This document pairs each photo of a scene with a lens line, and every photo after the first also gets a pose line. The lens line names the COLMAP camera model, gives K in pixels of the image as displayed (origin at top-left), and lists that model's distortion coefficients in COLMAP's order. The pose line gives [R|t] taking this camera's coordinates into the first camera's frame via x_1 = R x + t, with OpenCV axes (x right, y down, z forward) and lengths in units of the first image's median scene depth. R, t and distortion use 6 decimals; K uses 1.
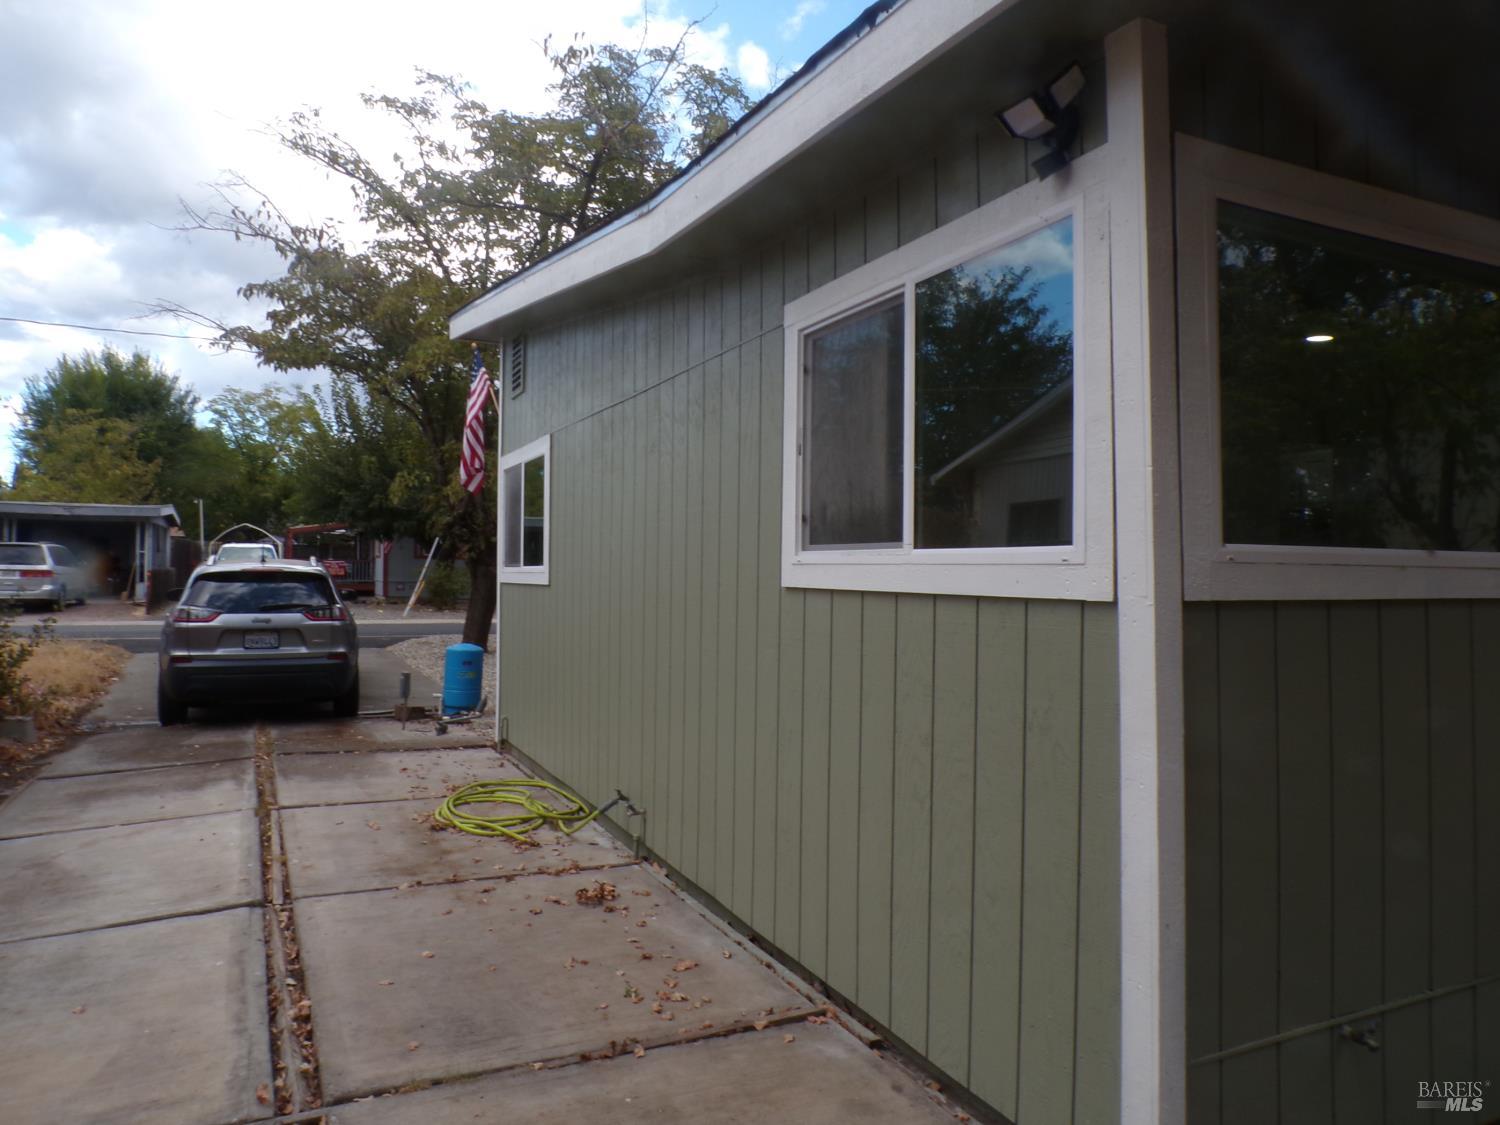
lens RADIAL K [[1012.7, 0, 739.8], [0, 1012.7, 571.1], [0, 0, 1]] dist [-0.041143, 0.014257]
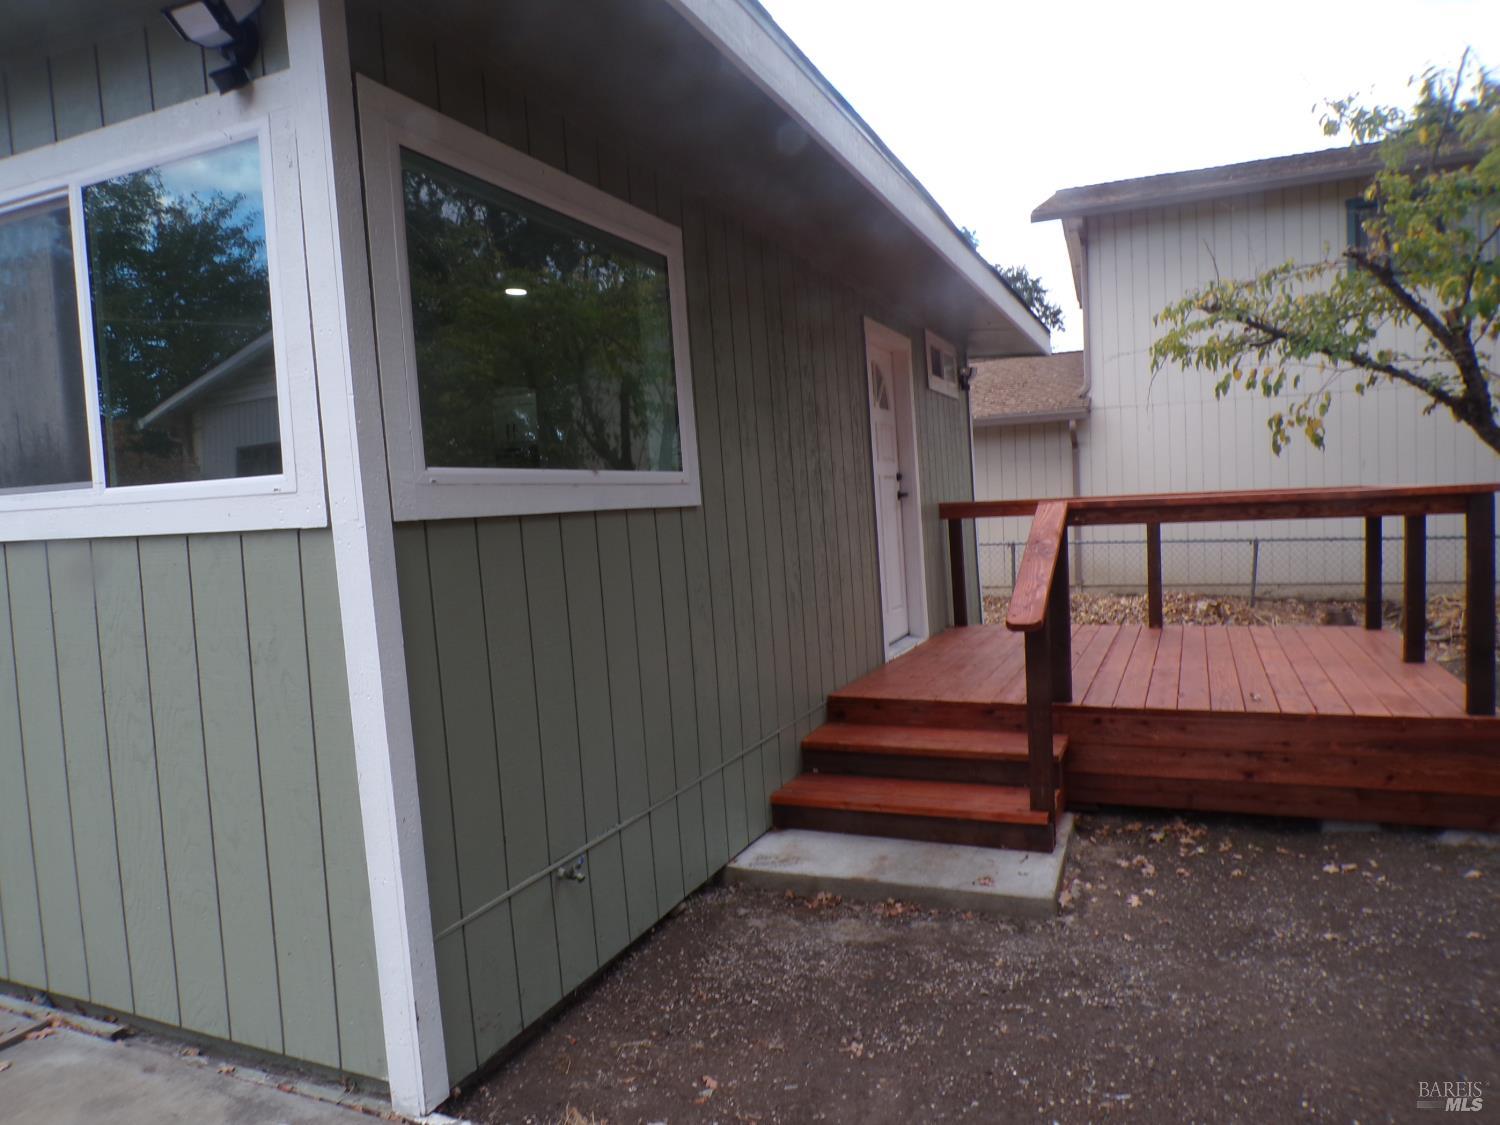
lens RADIAL K [[1005.4, 0, 742.2], [0, 1005.4, 570.4], [0, 0, 1]] dist [-0.041829, 0.014975]
pose [[0.748123, -0.089994, 0.657429, 0.007866], [0.053470, 0.995715, 0.075455, 0.013444], [-0.661402, -0.021297, 0.749729, -0.032447]]
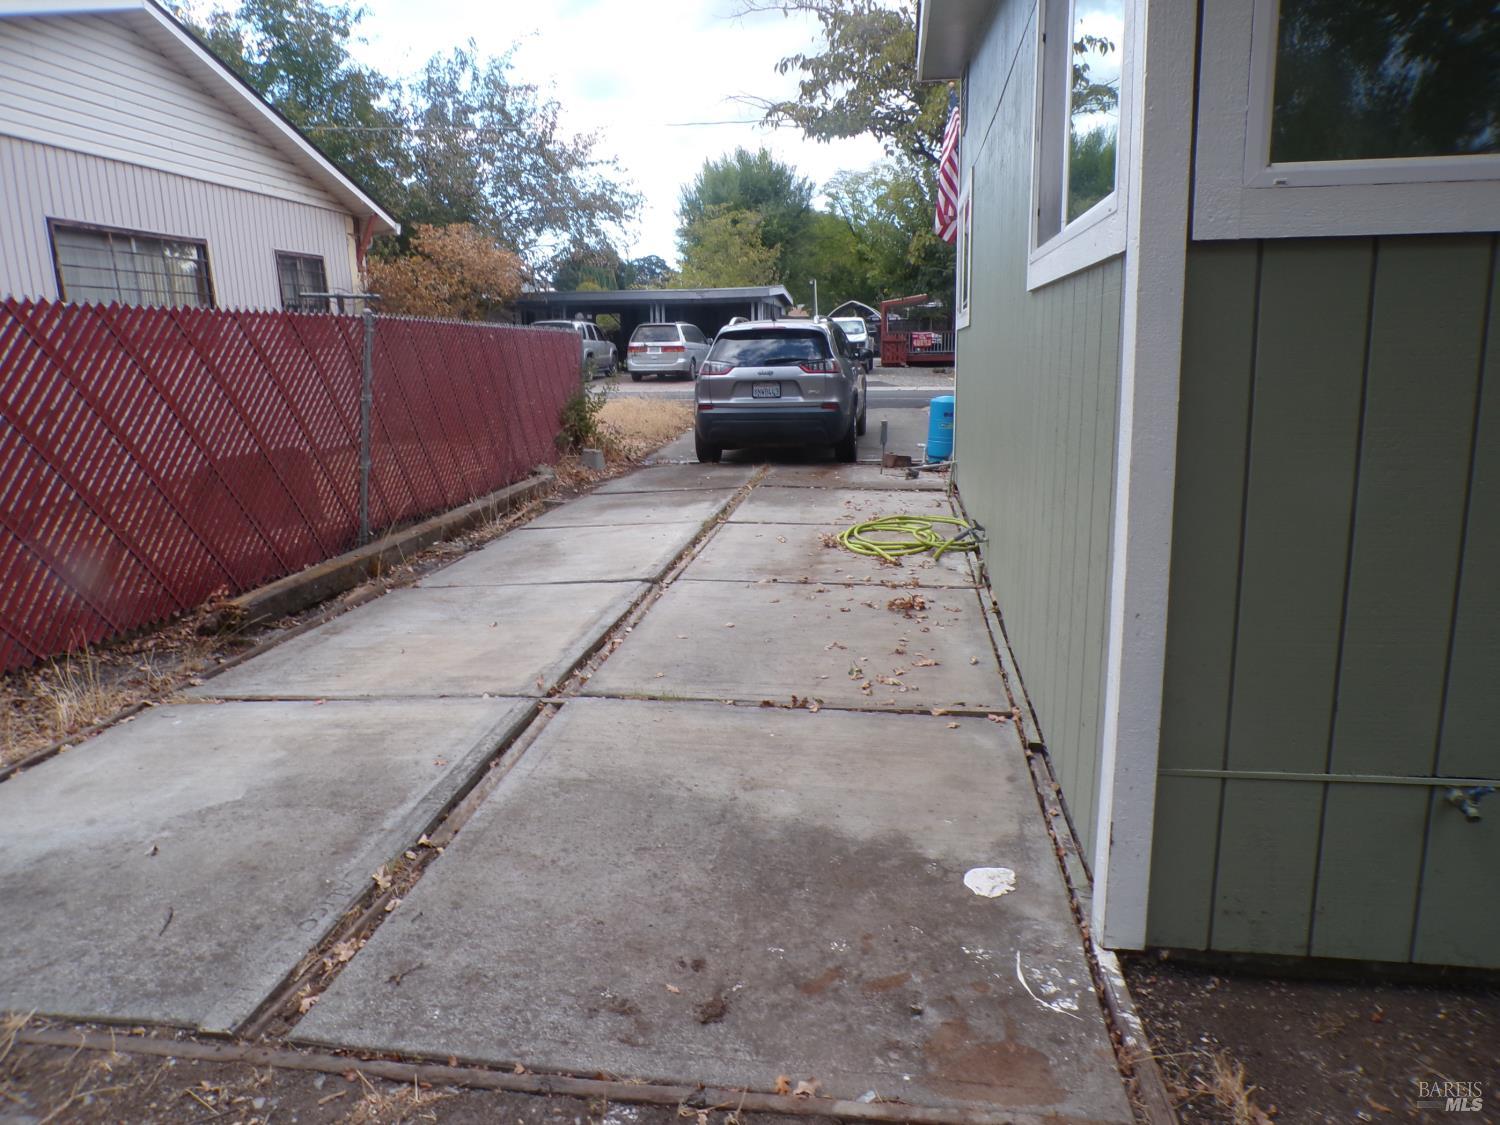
lens RADIAL K [[1012.7, 0, 739.8], [0, 1012.7, 571.1], [0, 0, 1]] dist [-0.041143, 0.014257]
pose [[0.828662, 0.095226, -0.551590, 0.395767], [0.027148, 0.977426, 0.209526, 0.073185], [0.559091, -0.188601, 0.807371, 0.047732]]
